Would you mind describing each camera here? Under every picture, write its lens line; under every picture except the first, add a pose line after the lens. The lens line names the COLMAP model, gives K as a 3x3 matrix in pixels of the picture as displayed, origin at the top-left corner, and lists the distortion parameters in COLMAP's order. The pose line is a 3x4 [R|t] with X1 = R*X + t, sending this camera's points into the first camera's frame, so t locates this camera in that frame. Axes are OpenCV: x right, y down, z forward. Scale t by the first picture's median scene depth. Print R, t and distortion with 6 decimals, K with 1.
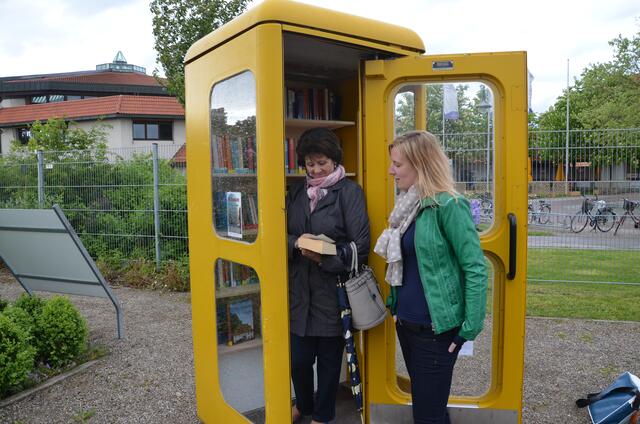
lens RADIAL K [[501.8, 0, 320.0], [0, 501.8, 212.0], [0, 0, 1]] dist [-0.130320, 0.002936]
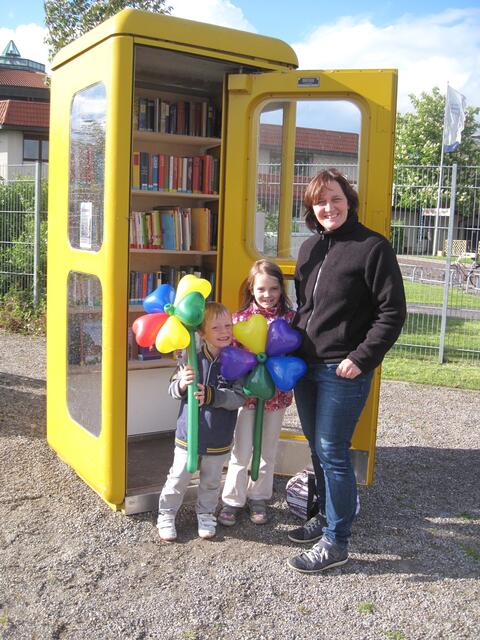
lens RADIAL K [[698.8, 0, 240.0], [0, 698.8, 320.0], [0, 0, 1]] dist [-0.115648, -0.026482]
pose [[0.996477, 0.060920, -0.057643, 0.214844], [-0.057156, 0.996257, 0.064843, 0.080895], [0.061378, -0.061320, 0.996229, -0.355357]]
